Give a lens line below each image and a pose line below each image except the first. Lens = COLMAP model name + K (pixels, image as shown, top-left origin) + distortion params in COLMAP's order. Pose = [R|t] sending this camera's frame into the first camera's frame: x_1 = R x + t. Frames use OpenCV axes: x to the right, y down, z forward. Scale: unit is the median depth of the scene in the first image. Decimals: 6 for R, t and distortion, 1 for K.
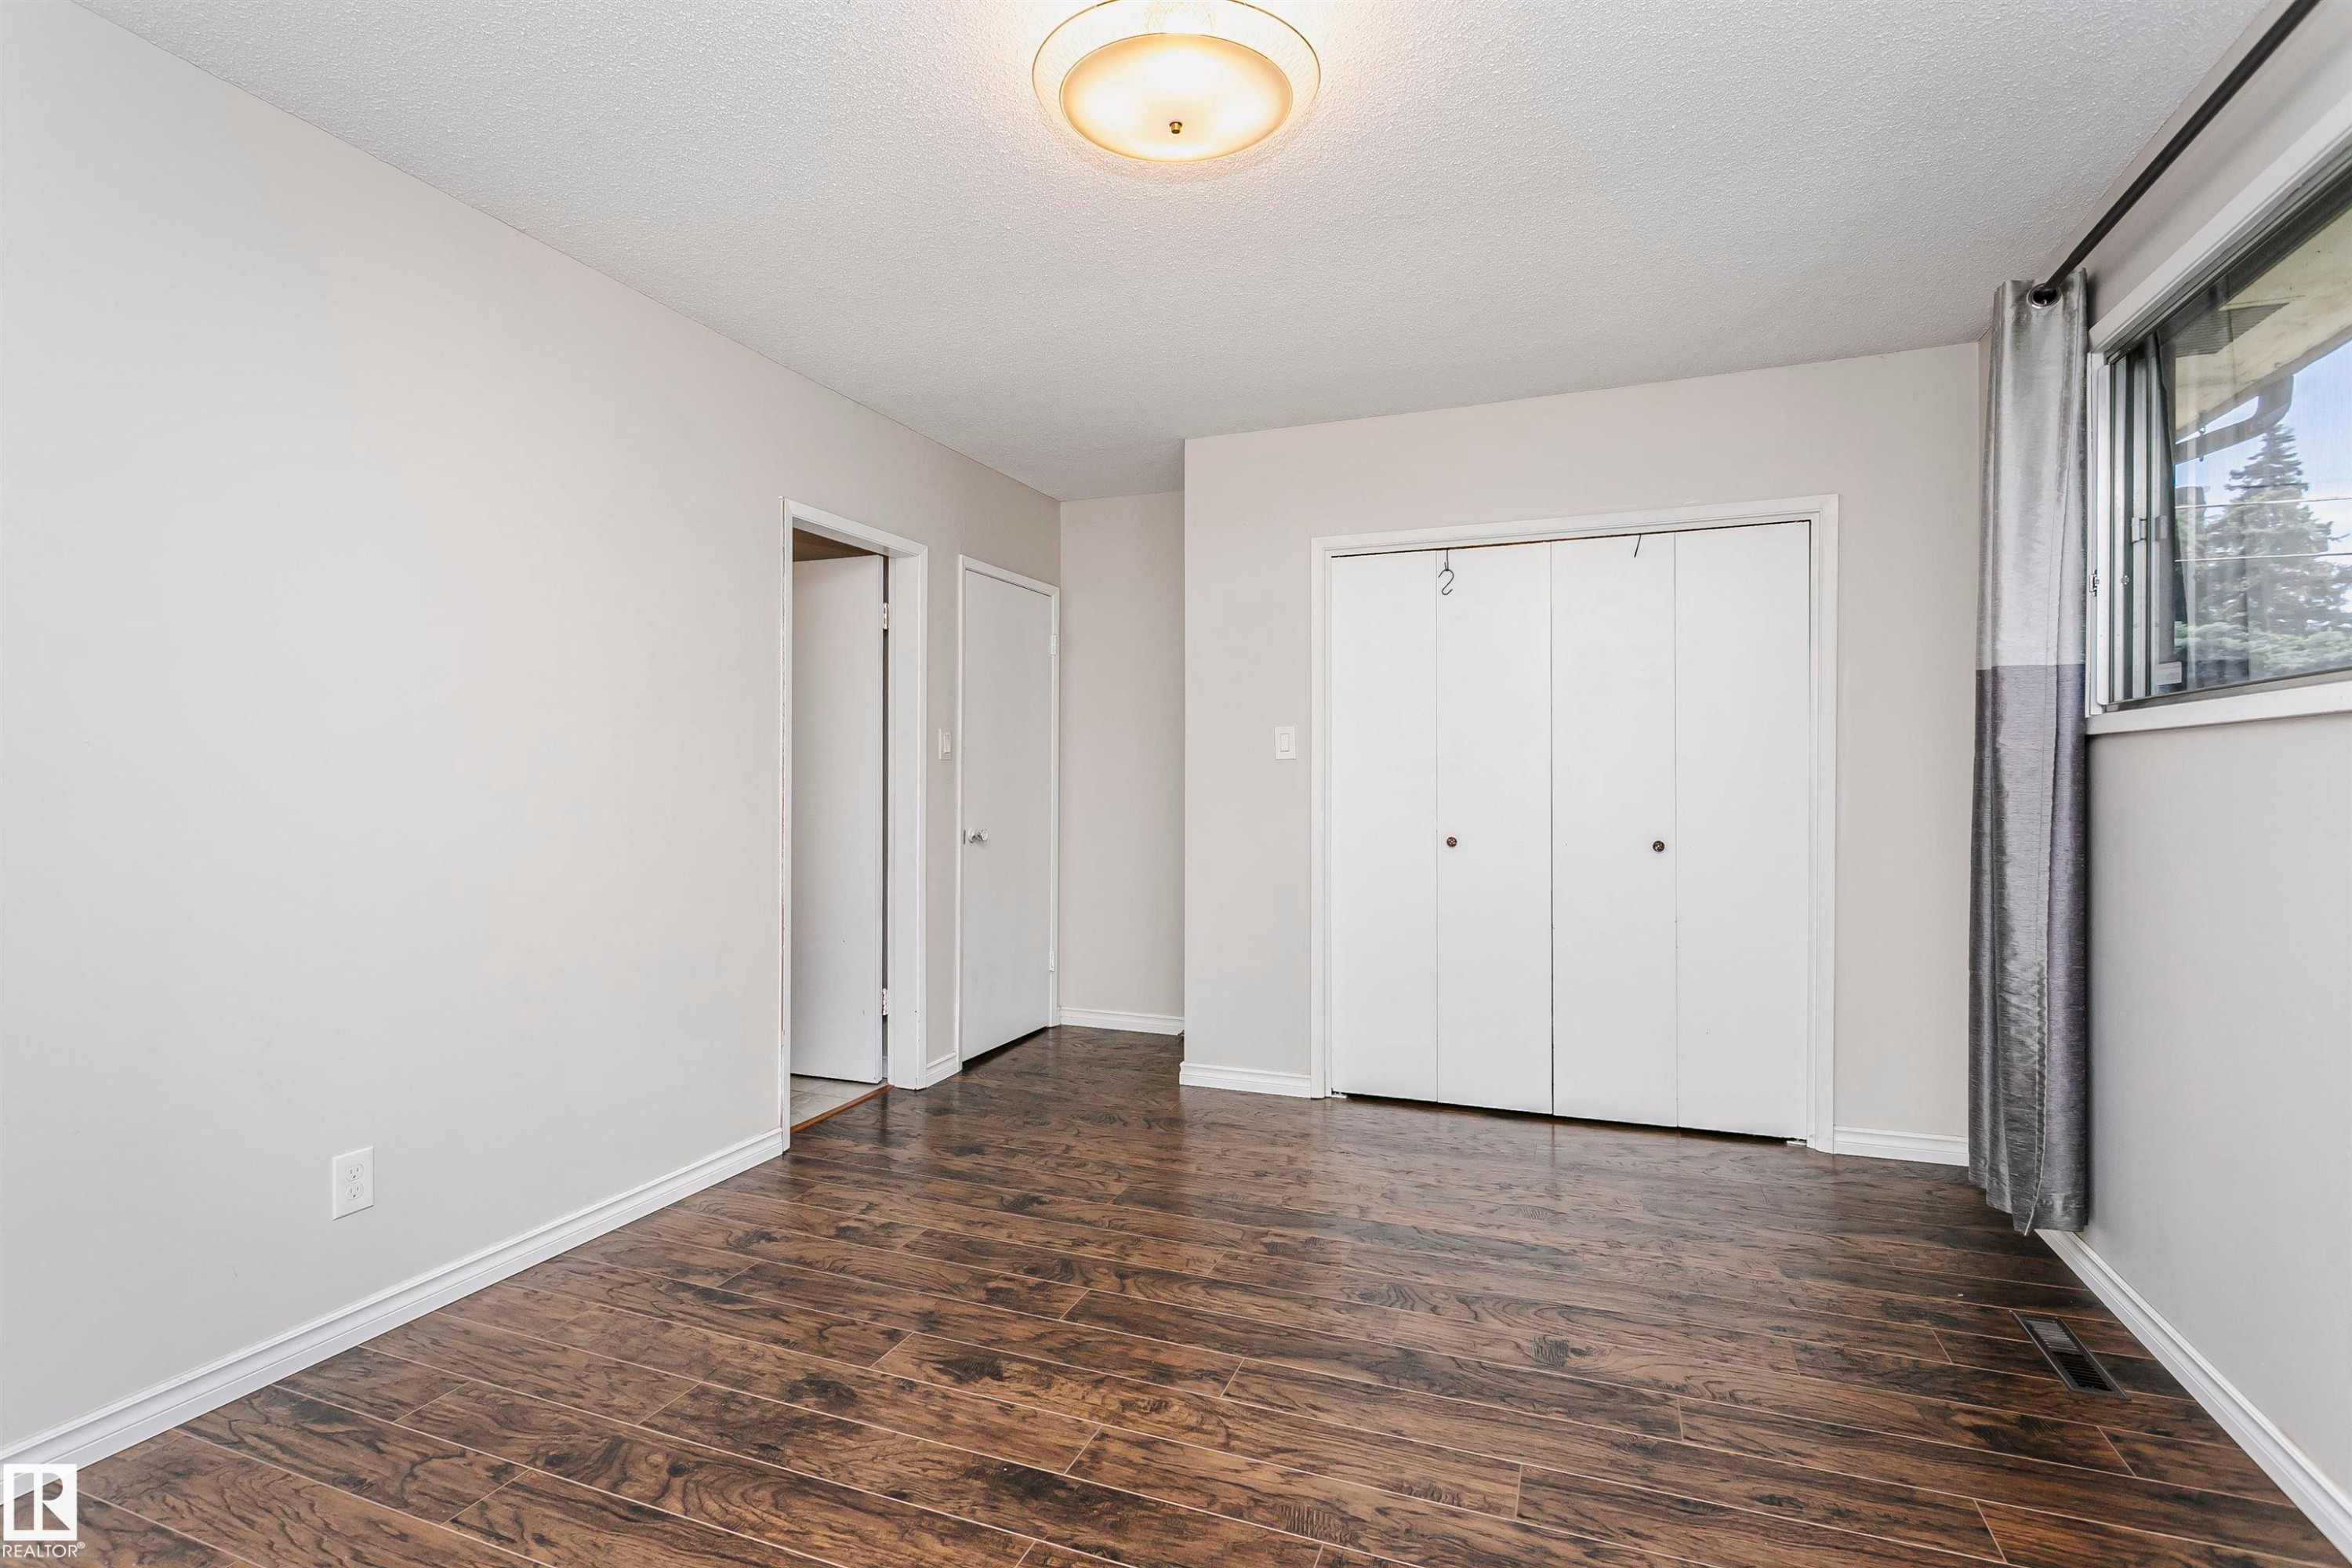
lens RADIAL K [[1111.0, 0, 1176.0], [0, 1111.0, 784.0], [0, 0, 1]] dist [0.002180, 0.000751]
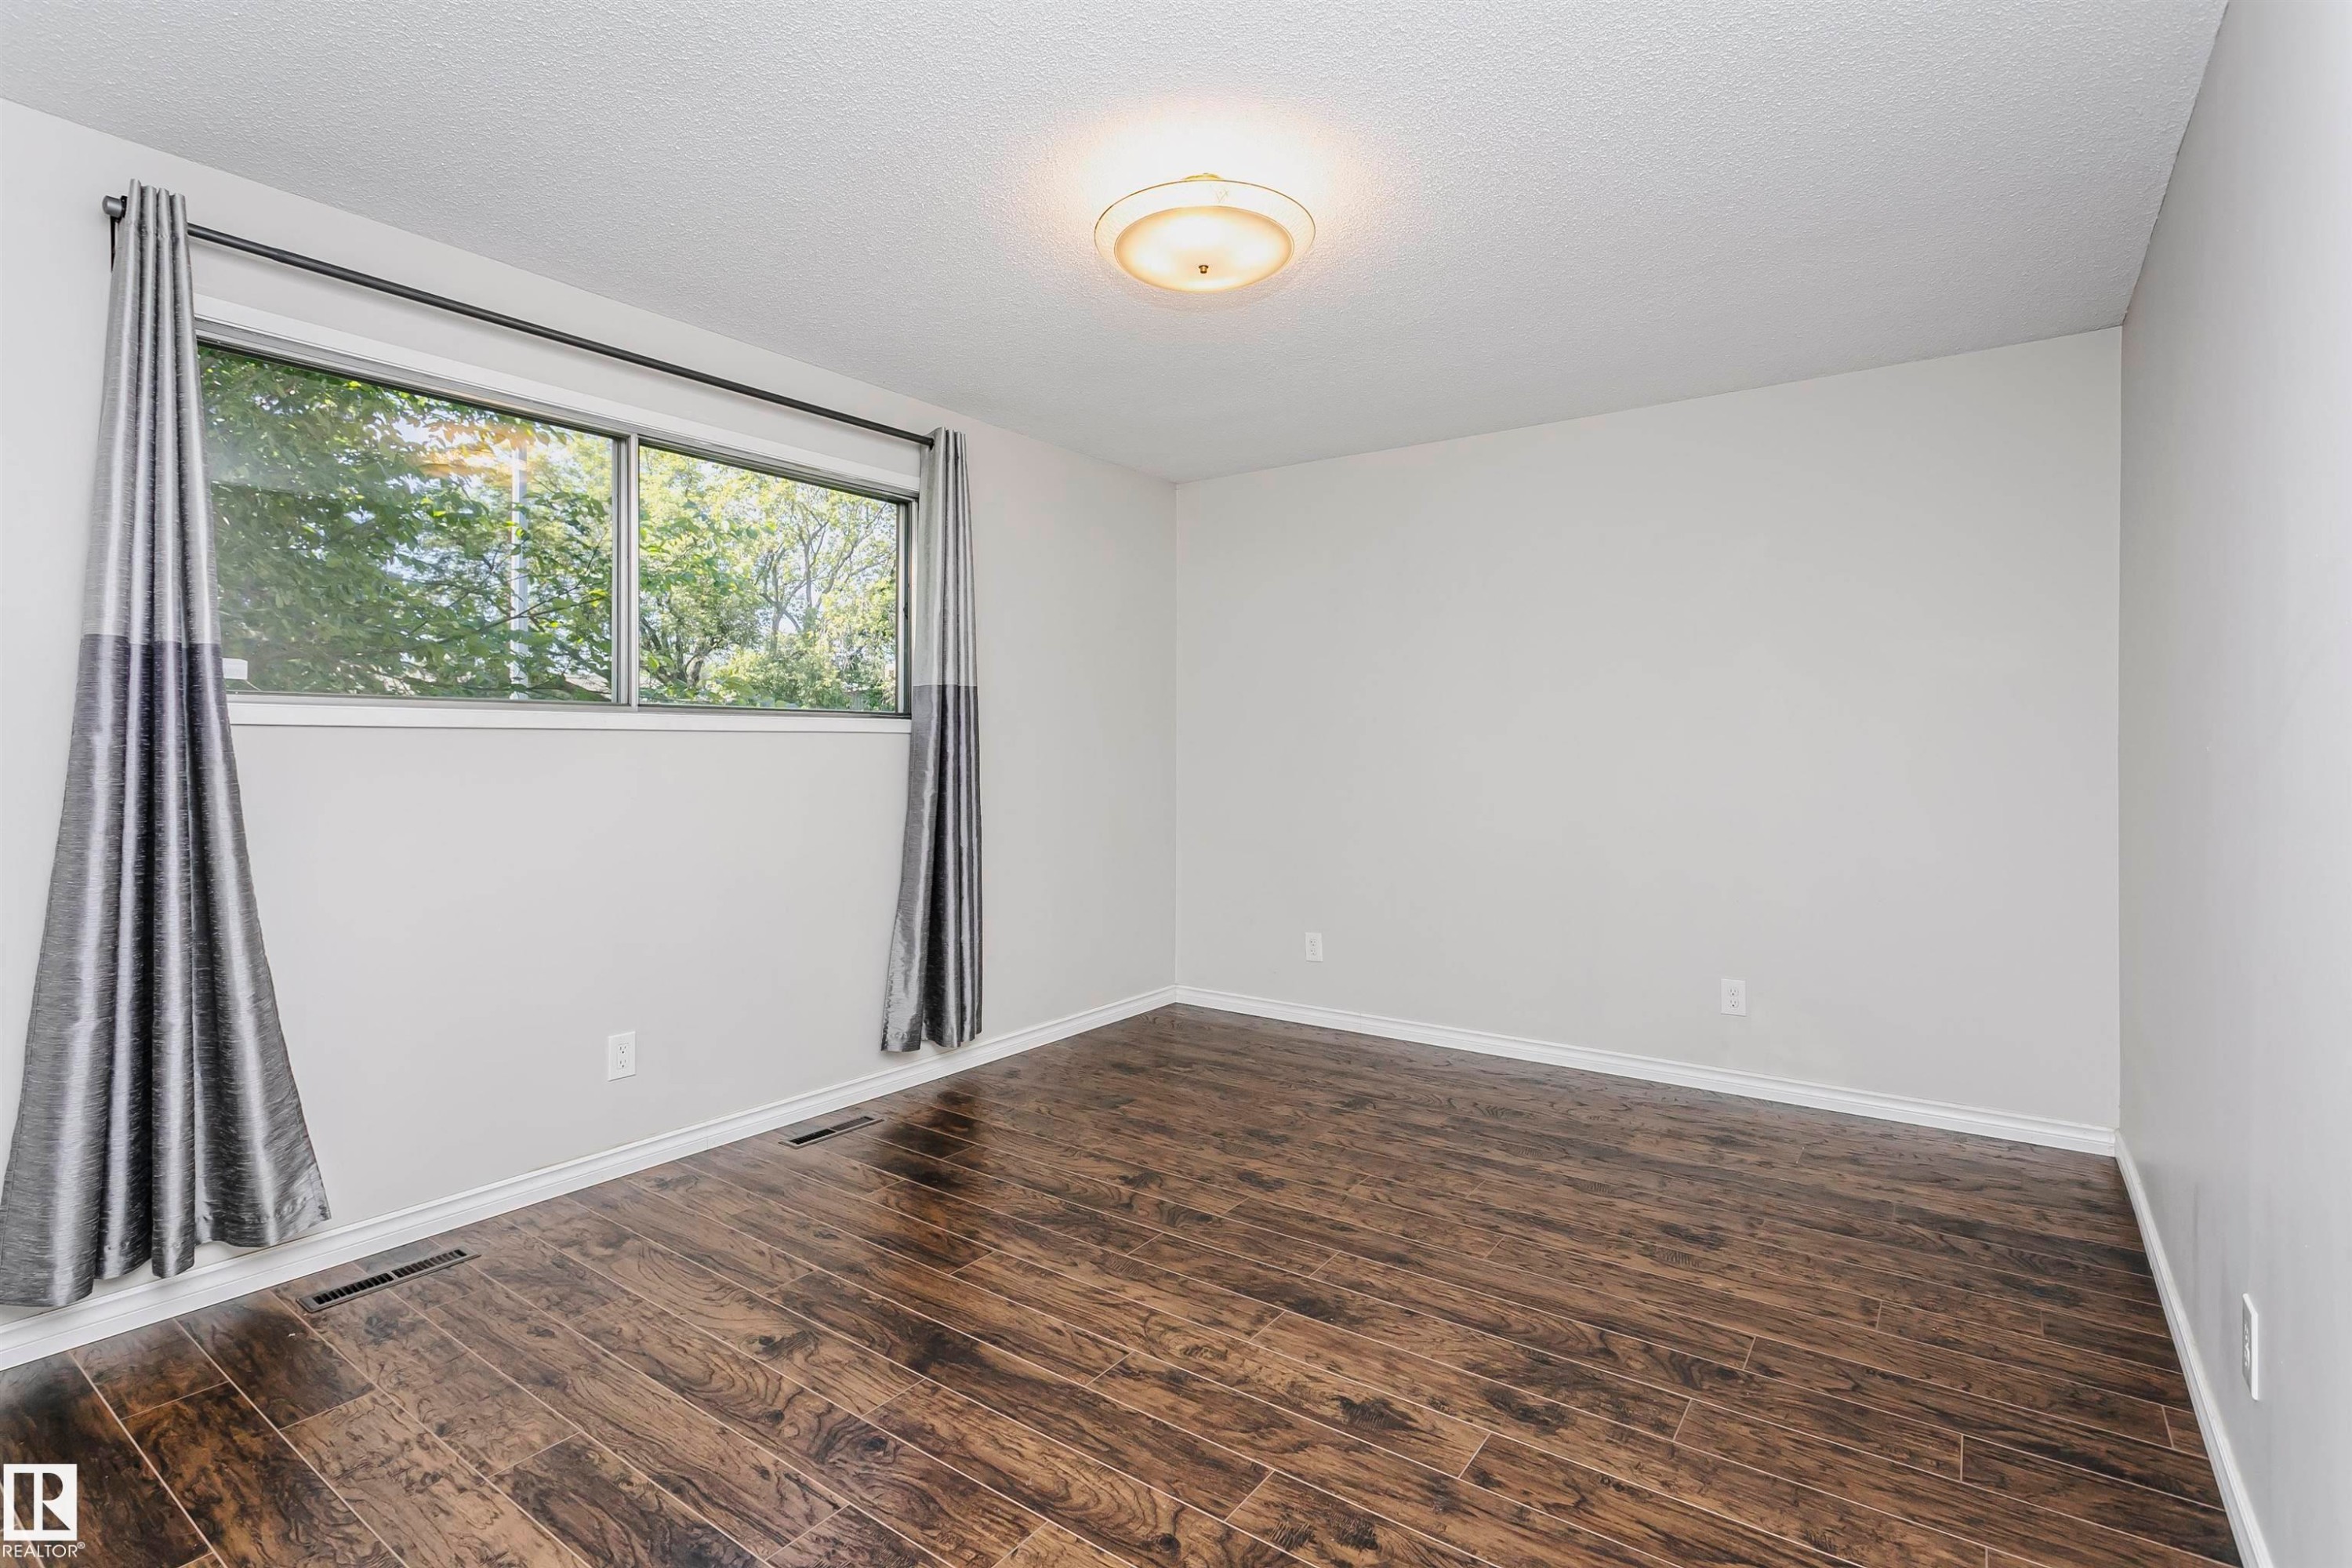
lens RADIAL K [[1111.0, 0, 1176.0], [0, 1111.0, 784.0], [0, 0, 1]] dist [0.002180, 0.000751]
pose [[-0.967422, -0.010991, 0.252931, -0.222172], [-0.001727, 0.999320, 0.036819, -0.026722], [-0.253163, 0.035183, -0.966784, 1.689975]]
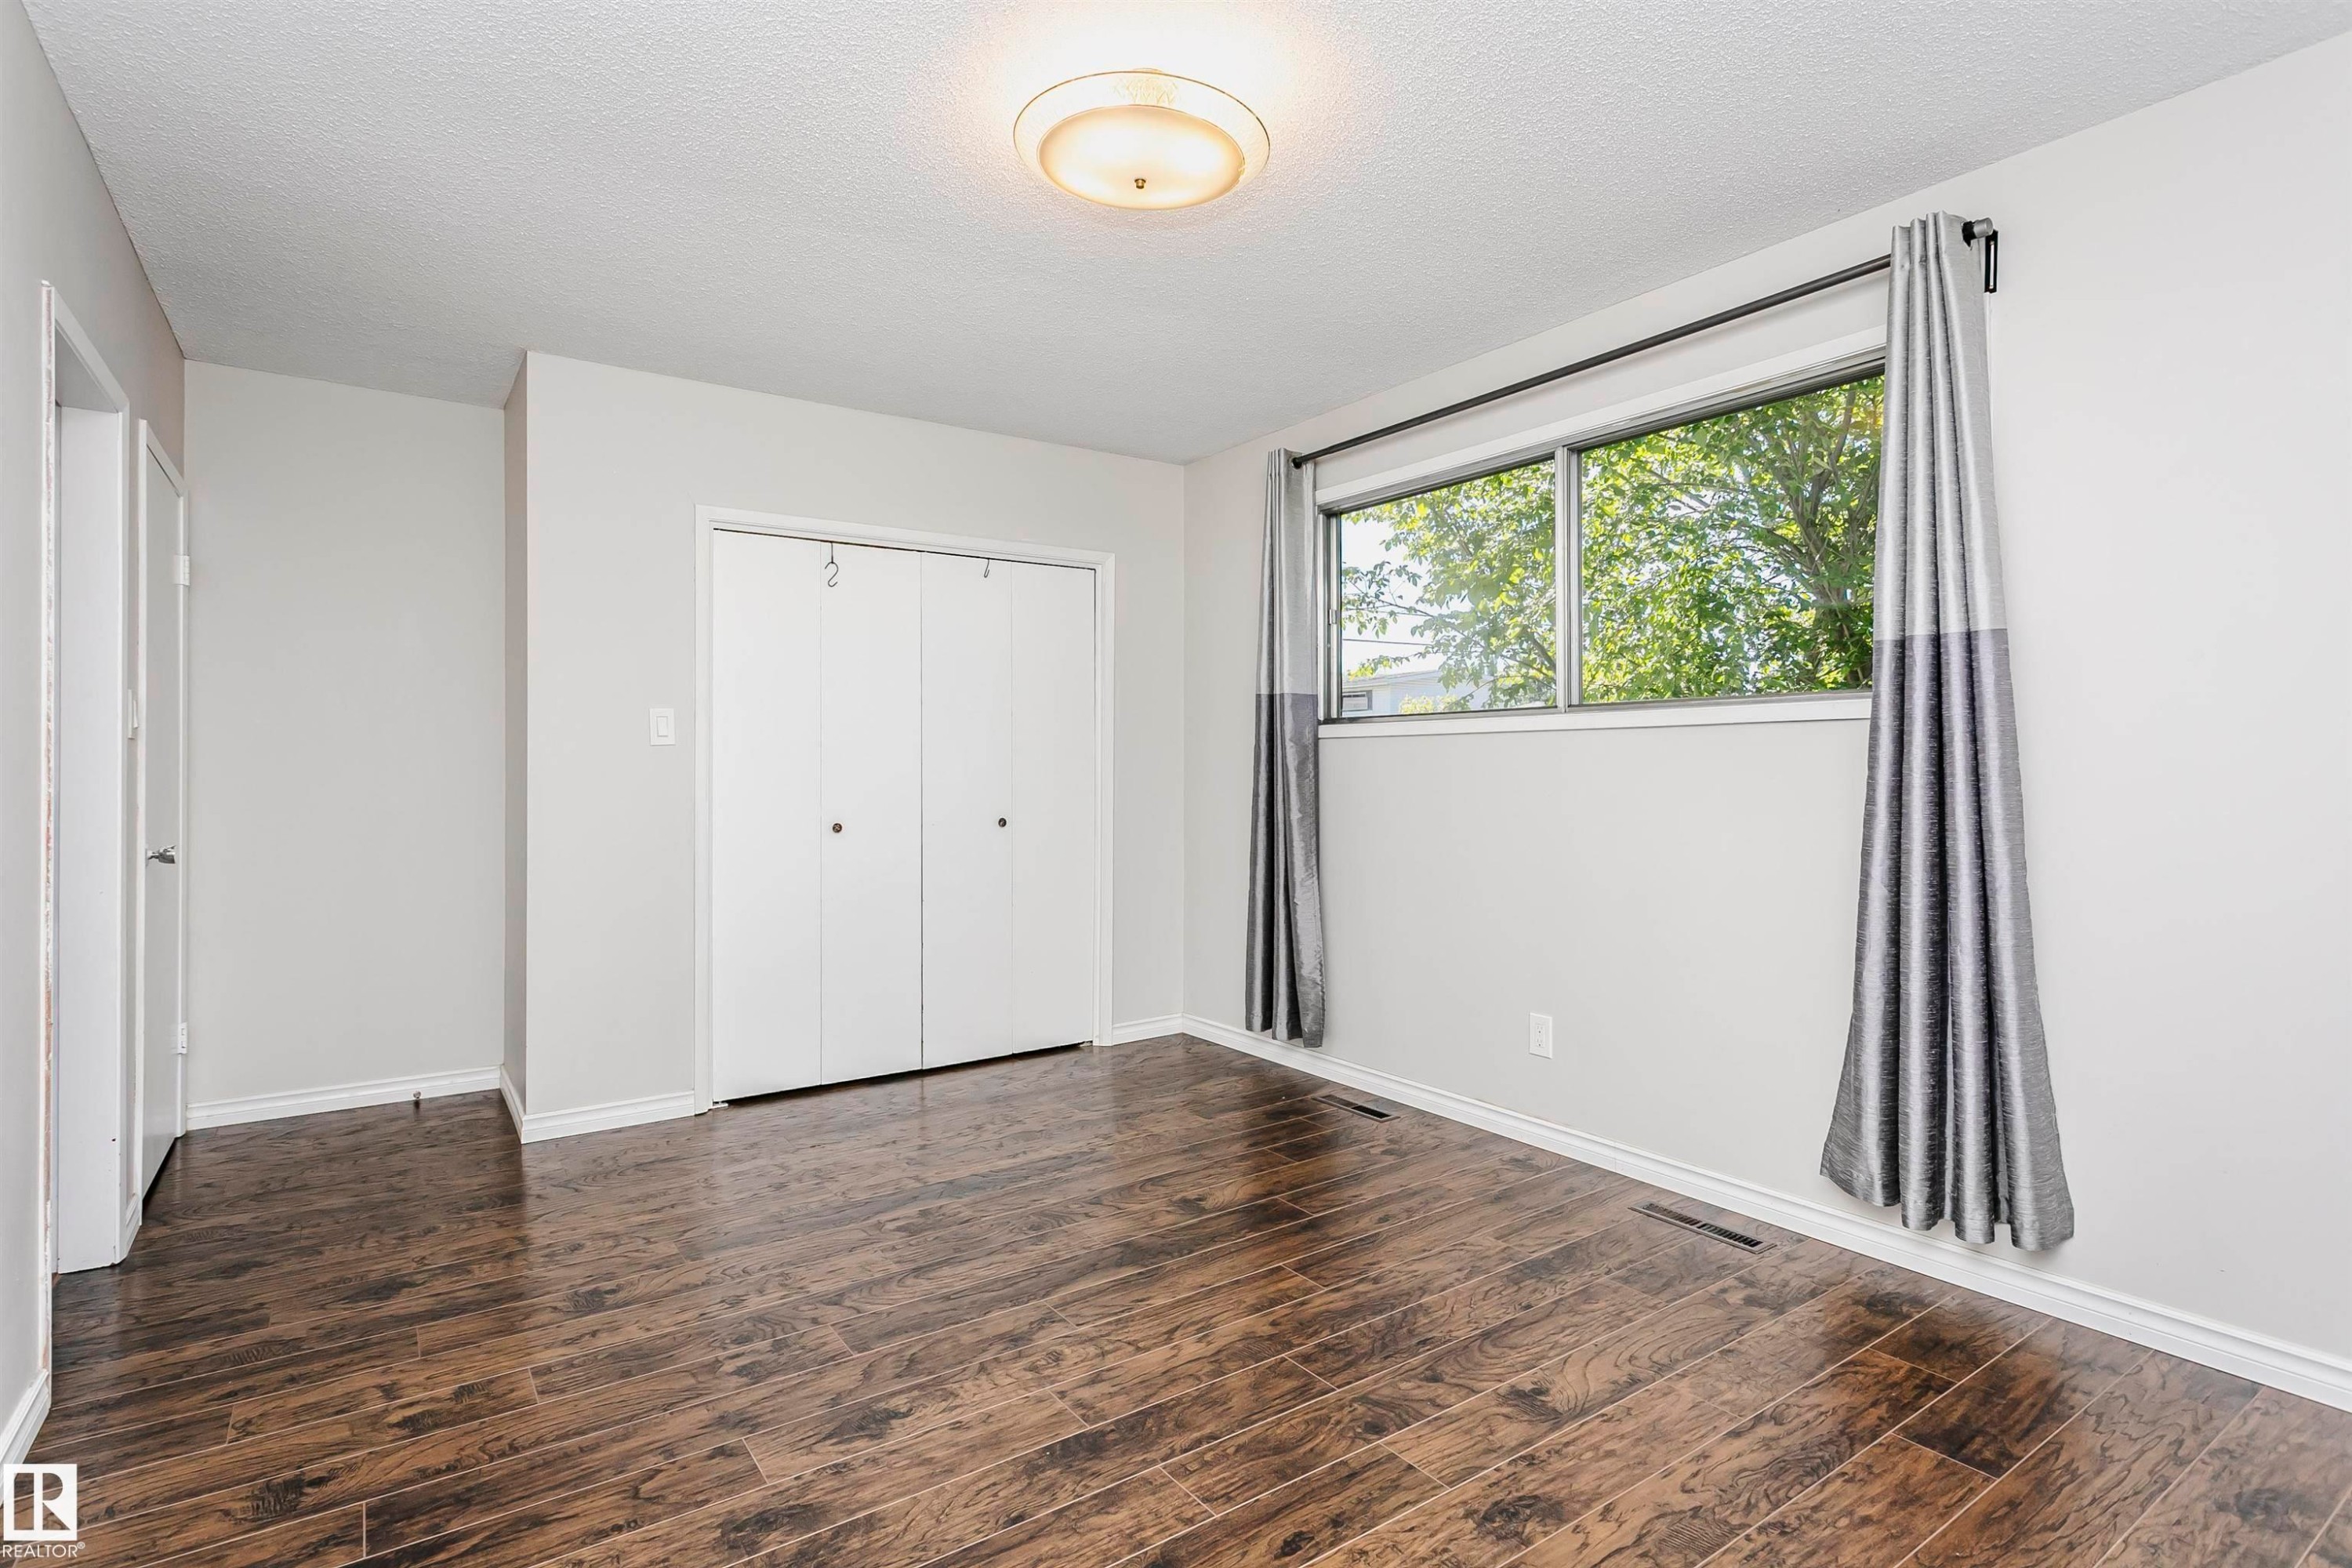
lens RADIAL K [[1140.5, 0, 1144.1], [0, 1140.5, 770.1], [0, 0, 1]] dist [0.001556, 0.000117]
pose [[0.567044, -0.003568, 0.823680, -0.714865], [0.007119, 0.999974, -0.000569, 0.002311], [-0.823657, 0.006187, 0.567055, 0.258630]]
